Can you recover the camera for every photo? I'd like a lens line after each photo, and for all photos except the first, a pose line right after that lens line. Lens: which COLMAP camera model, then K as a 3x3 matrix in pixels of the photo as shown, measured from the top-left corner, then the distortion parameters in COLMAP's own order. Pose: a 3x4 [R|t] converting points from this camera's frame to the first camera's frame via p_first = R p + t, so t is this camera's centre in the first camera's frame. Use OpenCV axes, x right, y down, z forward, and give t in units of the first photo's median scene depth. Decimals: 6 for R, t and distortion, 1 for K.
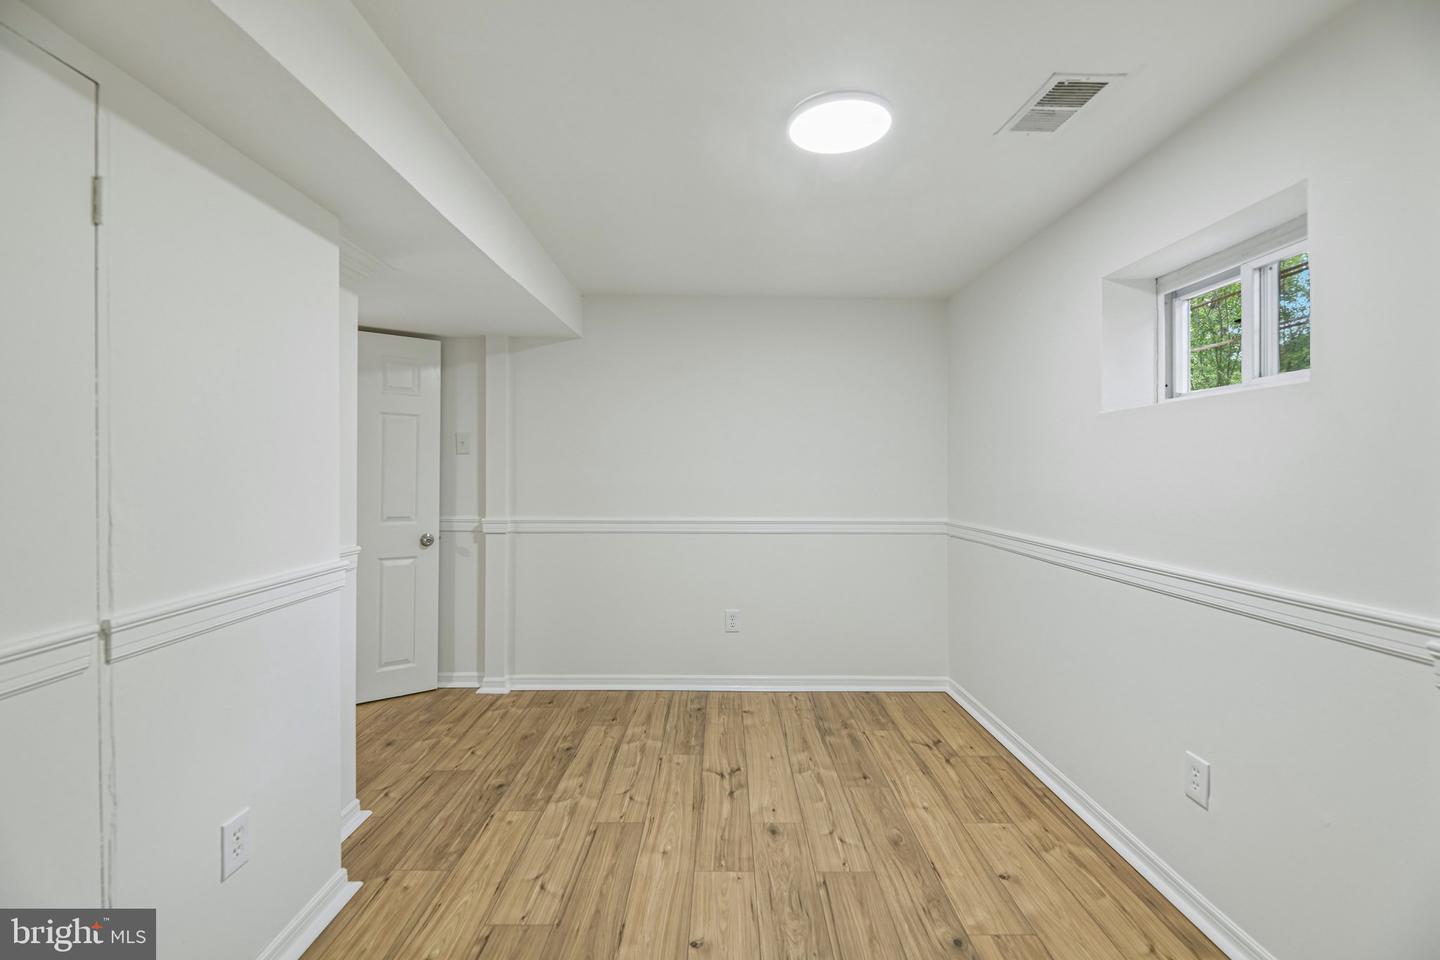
lens RADIAL K [[585.7, 0, 719.9], [0, 585.7, 473.3], [0, 0, 1]] dist [-0.002773, -0.001314]
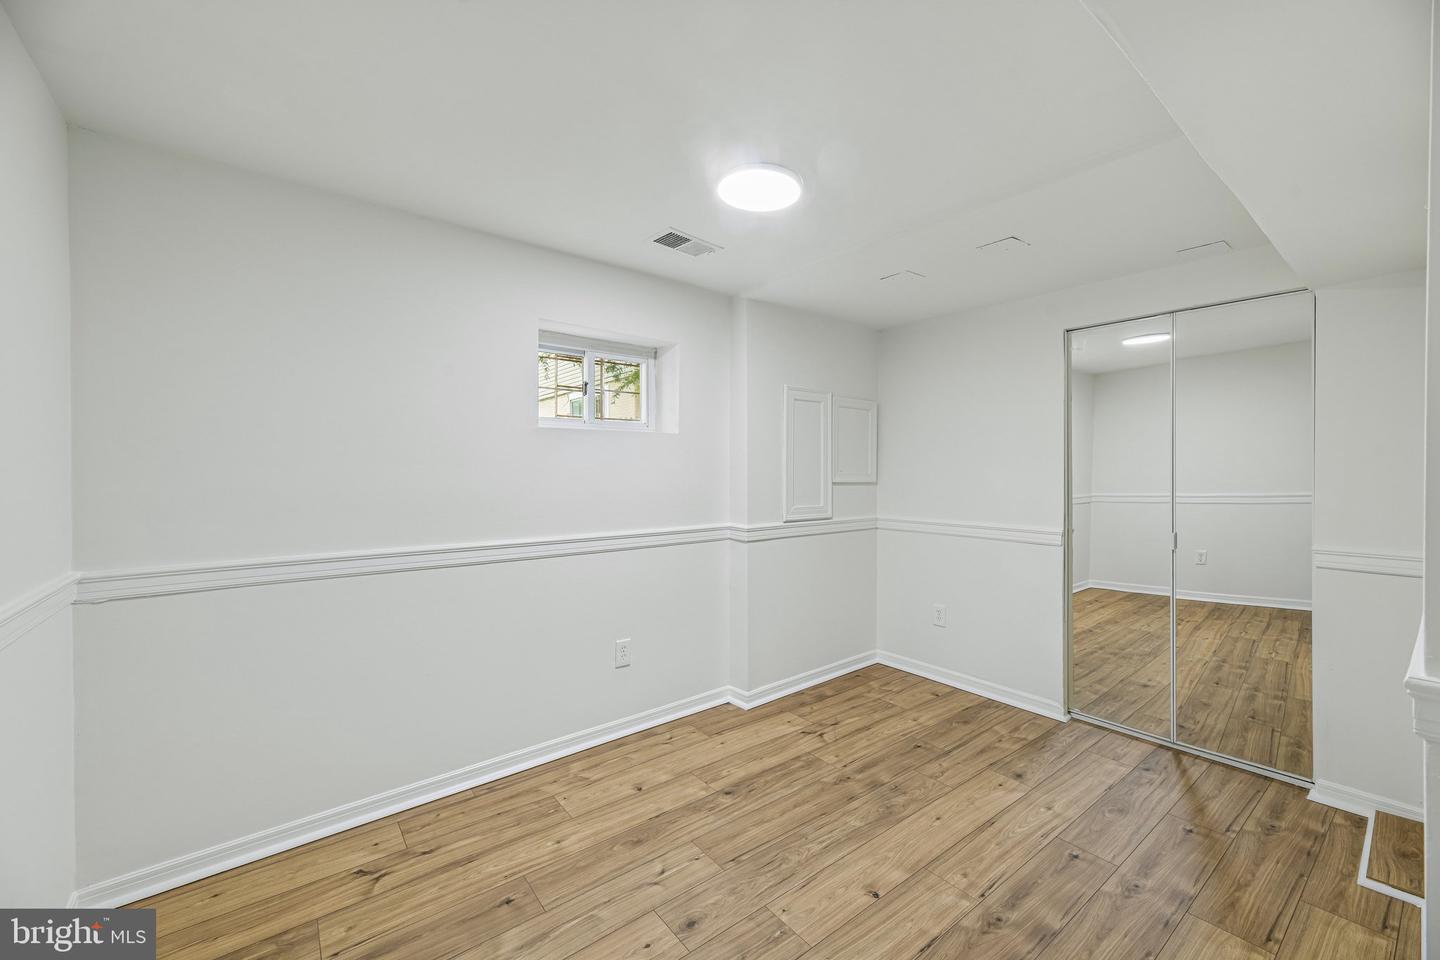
lens RADIAL K [[585.7, 0, 720.3], [0, 585.7, 474.6], [0, 0, 1]] dist [-0.002773, -0.001314]
pose [[-0.615590, -0.005450, 0.788047, -0.595714], [0.007871, 0.999884, 0.013064, -0.014891], [-0.788027, 0.014245, -0.615476, 1.541223]]
